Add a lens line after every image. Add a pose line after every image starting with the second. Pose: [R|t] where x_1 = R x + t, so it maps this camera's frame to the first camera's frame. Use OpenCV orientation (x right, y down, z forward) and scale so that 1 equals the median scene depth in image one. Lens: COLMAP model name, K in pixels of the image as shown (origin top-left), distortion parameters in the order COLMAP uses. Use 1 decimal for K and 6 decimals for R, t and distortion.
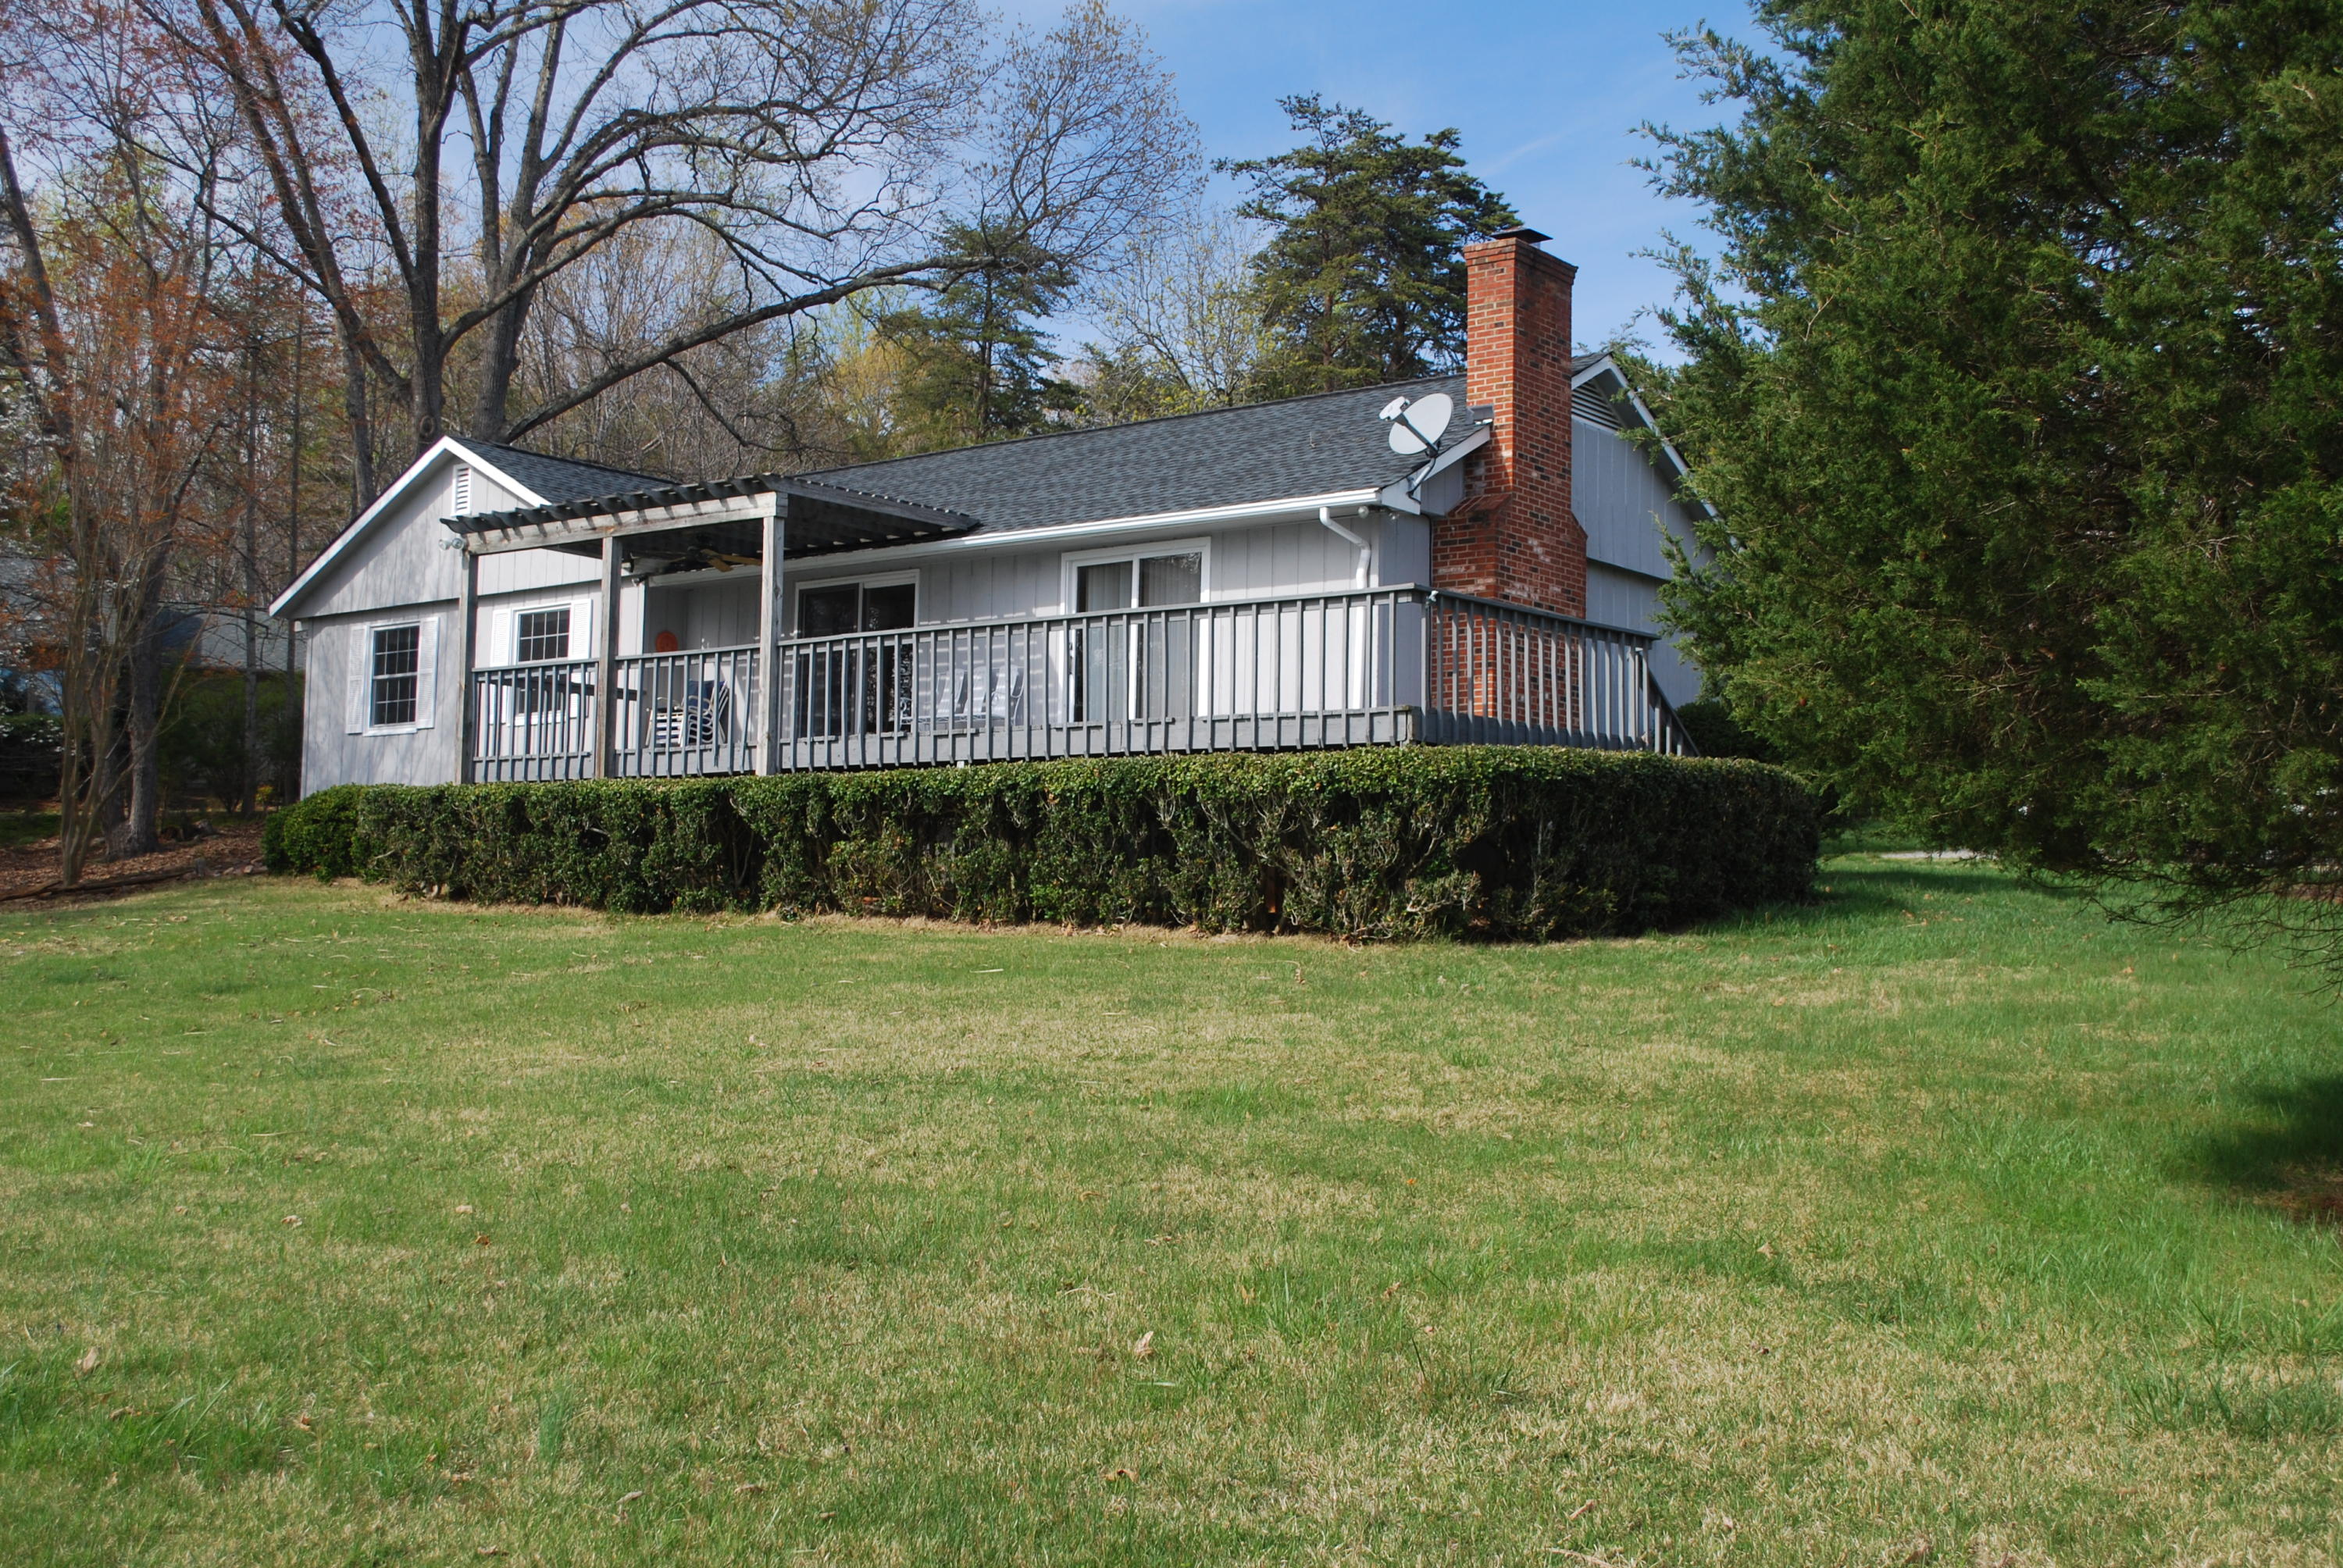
lens RADIAL K [[2617.6, 0, 1177.5], [0, 2617.6, 775.1], [0, 0, 1]] dist [-0.044276, 0.000000]
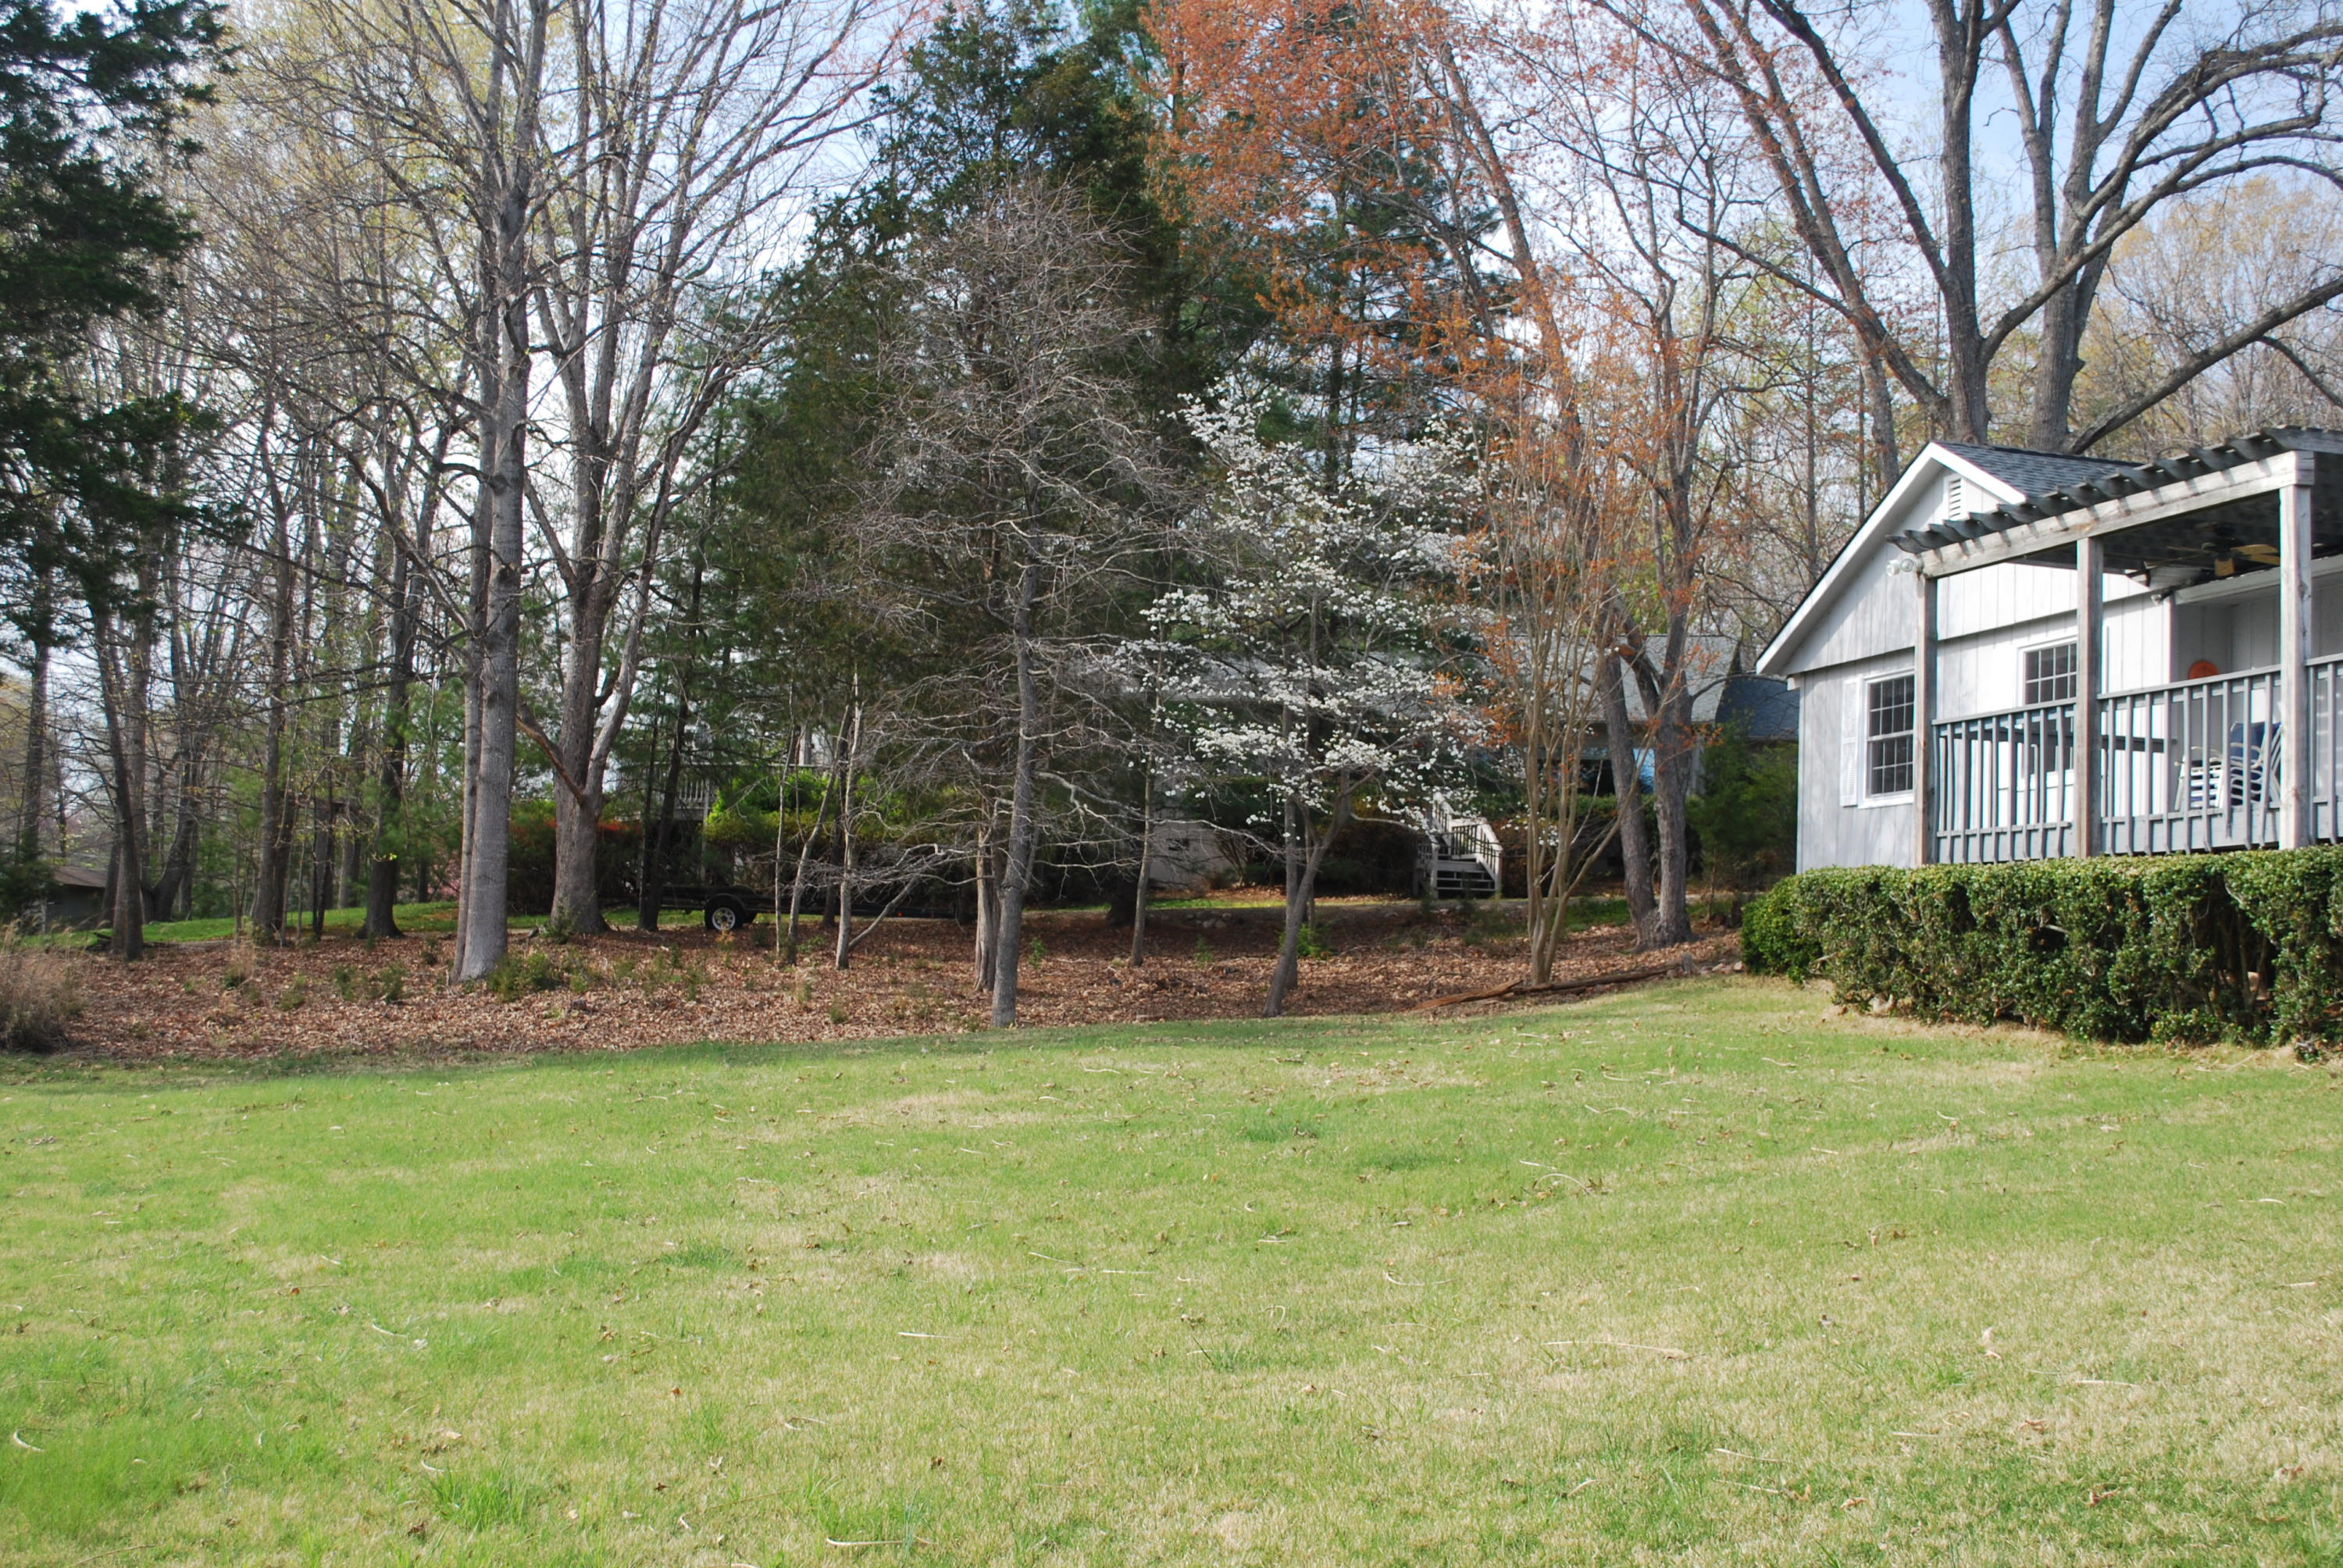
lens RADIAL K [[2617.6, 0, 1174.4], [0, 2617.6, 771.7], [0, 0, 1]] dist [-0.044276, 0.000000]
pose [[0.801184, -0.039184, -0.597134, 0.018957], [0.022600, 0.999123, -0.035239, -0.002518], [0.597991, 0.014738, 0.801367, 0.229241]]
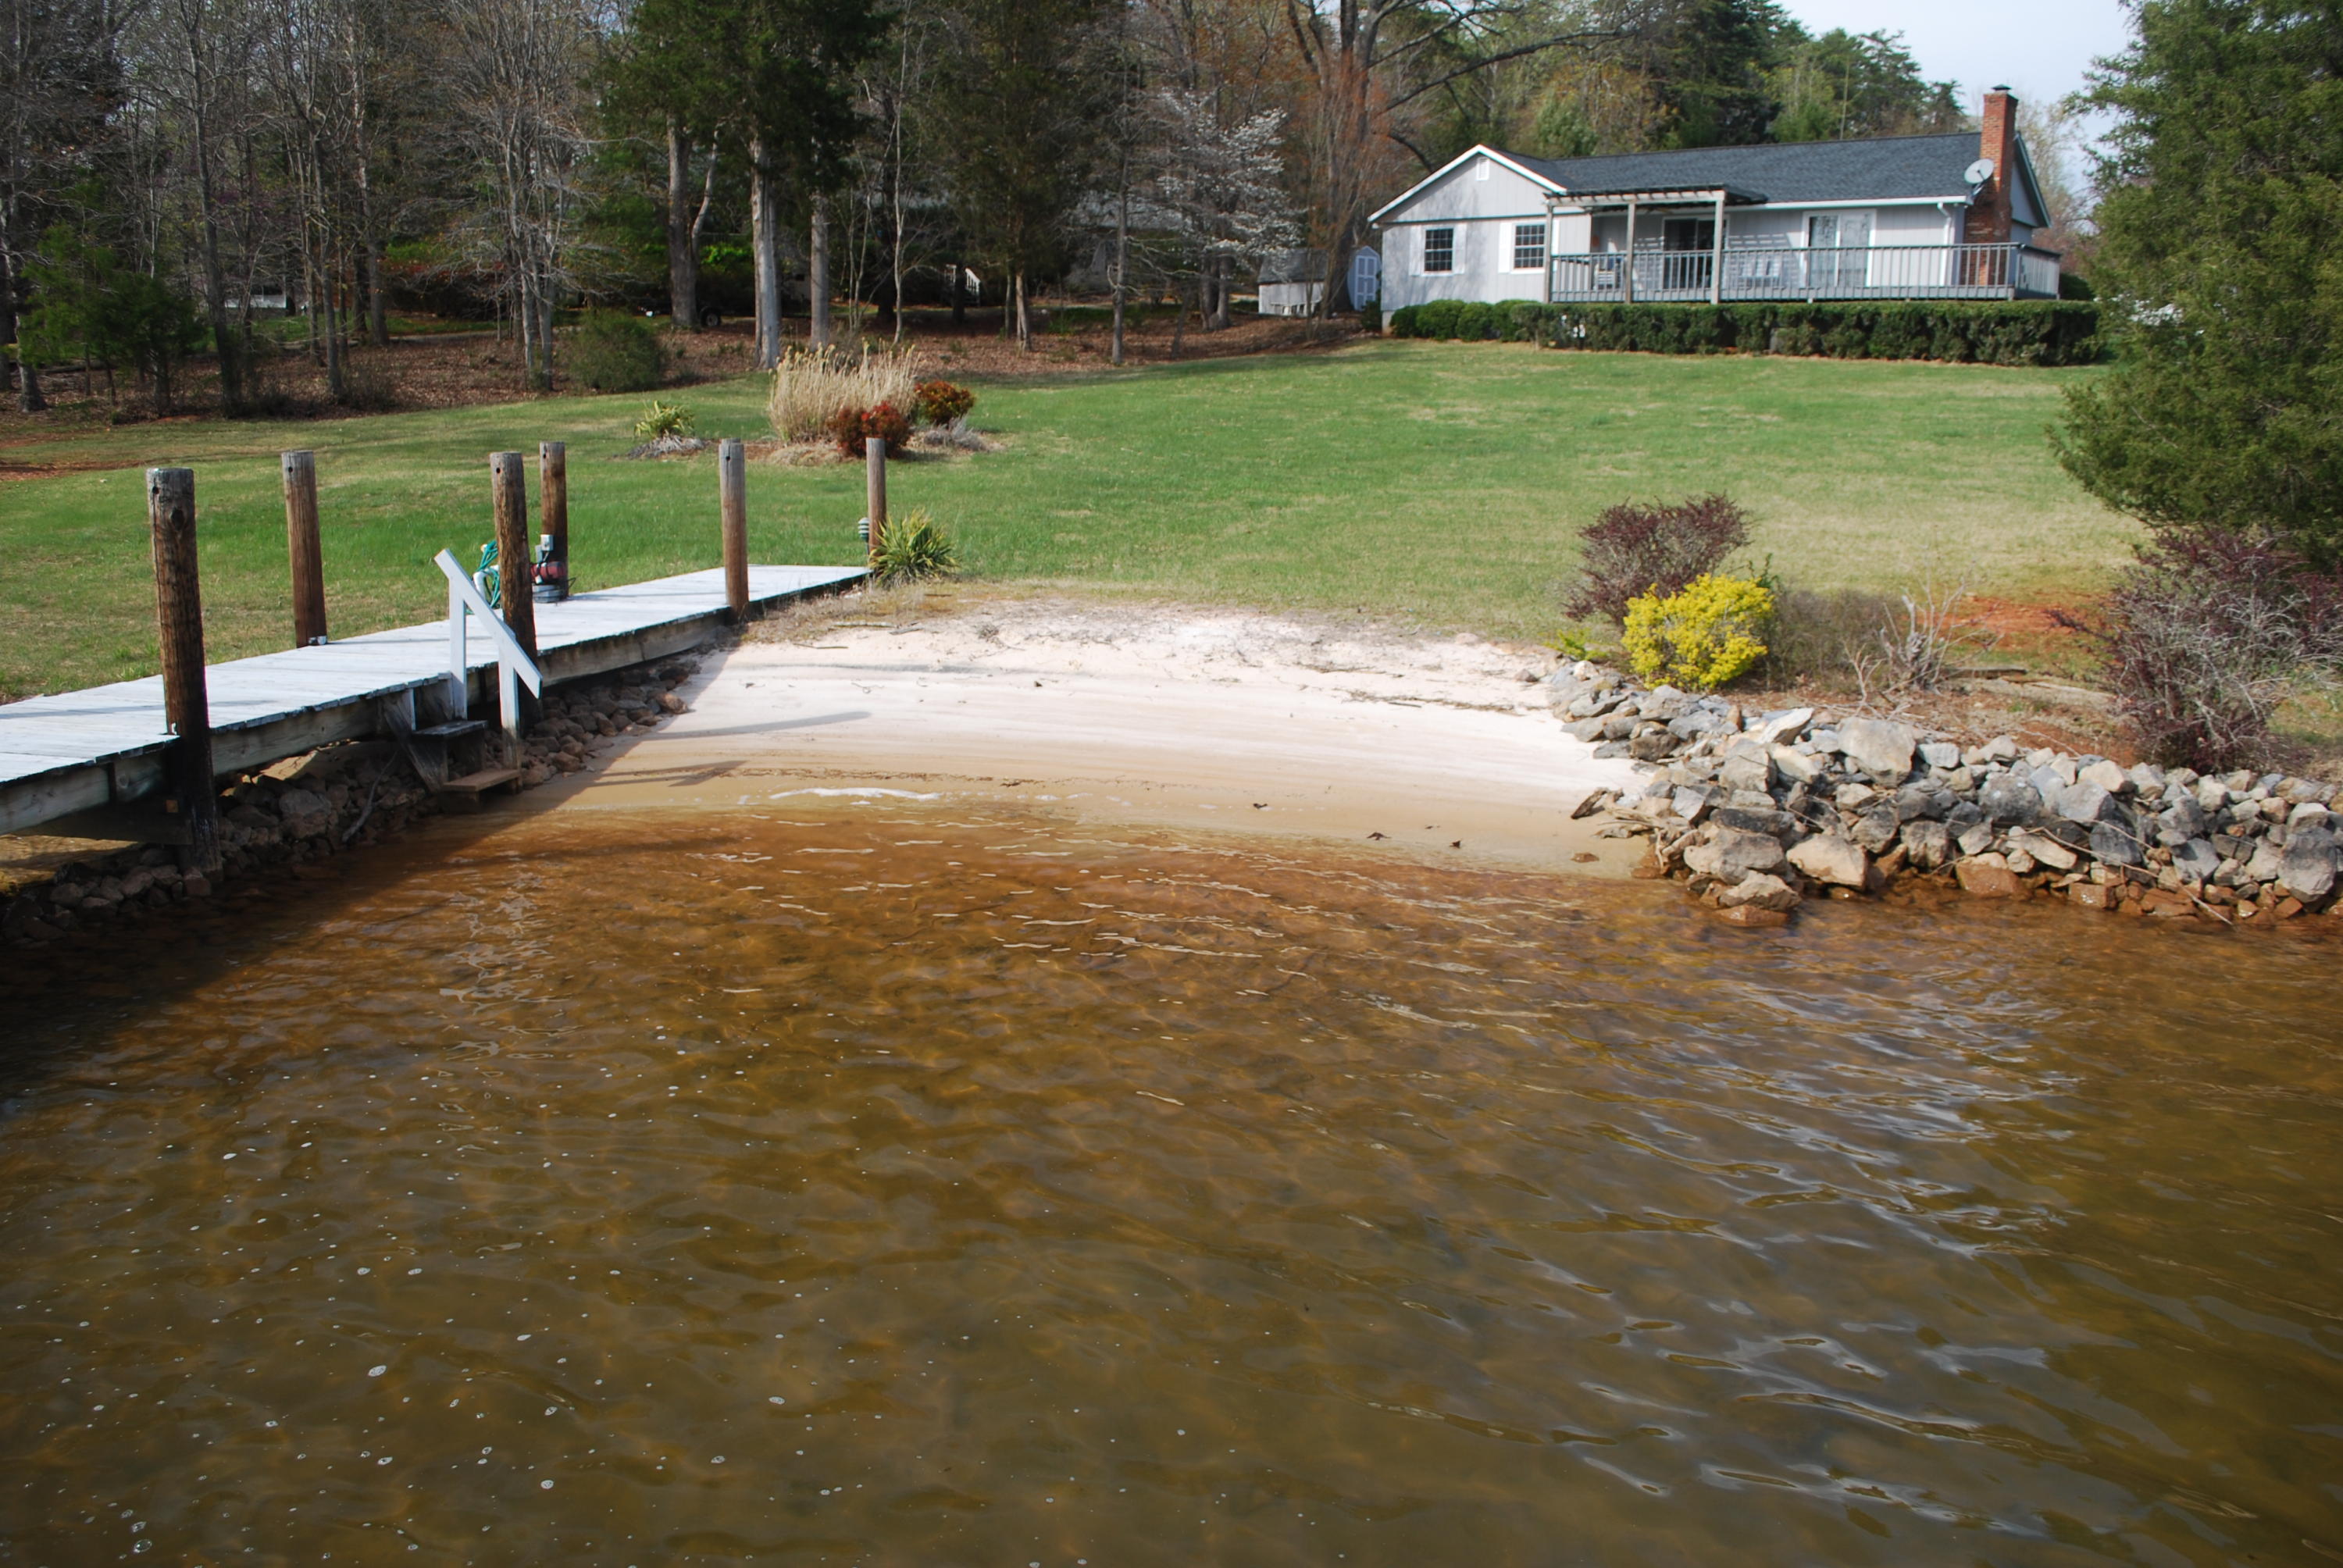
lens RADIAL K [[1913.8, 0, 1165.0], [0, 1913.8, 792.3], [0, 0, 1]] dist [-0.080936, 0.000691]
pose [[0.999963, -0.001578, -0.008498, -0.636366], [0.003816, 0.962811, 0.270148, -0.037219], [0.007755, -0.270171, 0.962781, -0.893733]]
